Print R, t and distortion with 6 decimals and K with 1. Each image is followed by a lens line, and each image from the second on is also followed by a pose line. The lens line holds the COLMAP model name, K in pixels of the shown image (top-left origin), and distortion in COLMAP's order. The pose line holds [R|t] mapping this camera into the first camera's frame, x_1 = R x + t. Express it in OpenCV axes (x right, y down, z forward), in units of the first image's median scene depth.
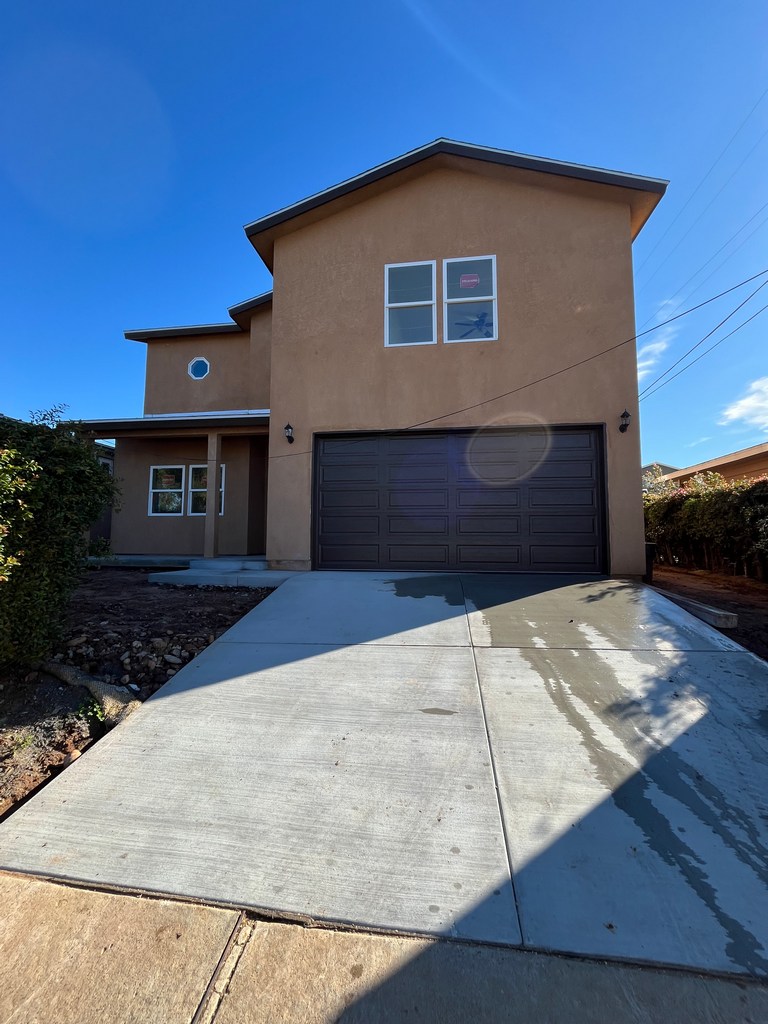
lens RADIAL K [[413.4, 0, 384.0], [0, 413.4, 512.0], [0, 0, 1]] dist [-0.003231, -0.000566]
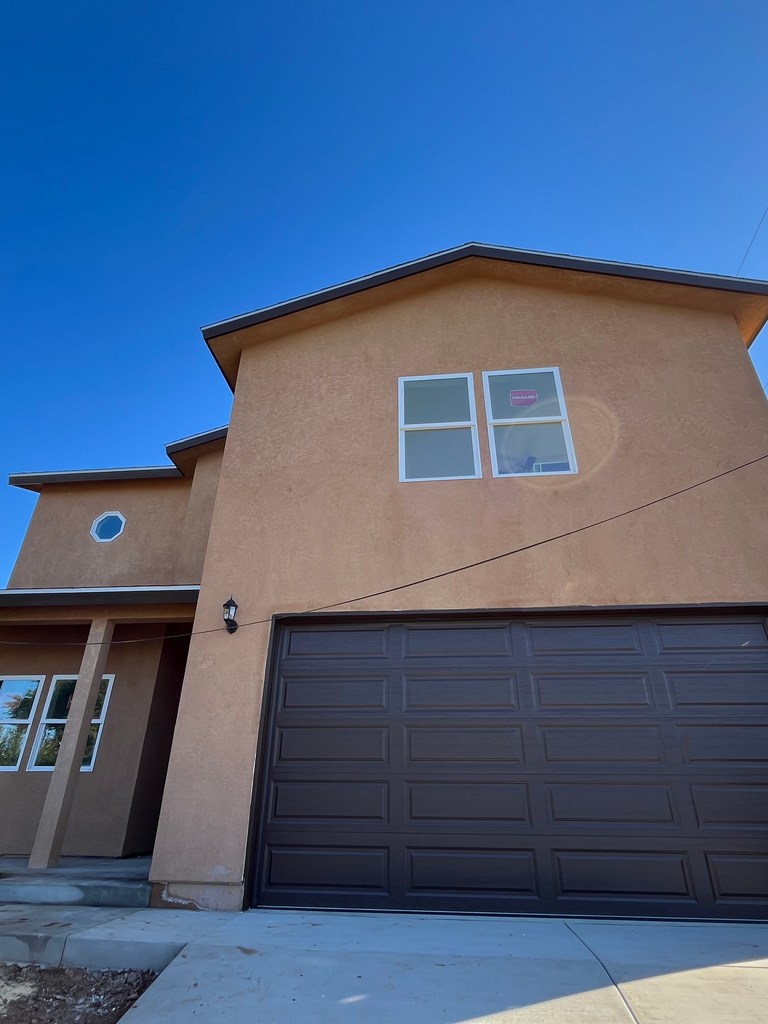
lens RADIAL K [[520.9, 0, 384.0], [0, 520.9, 512.0], [0, 0, 1]] dist [0.005115, 0.000458]
pose [[0.998579, 0.023160, 0.047998, -0.058519], [-0.001382, 0.911583, -0.411113, -0.028753], [-0.053275, 0.410463, 0.910320, 0.287543]]
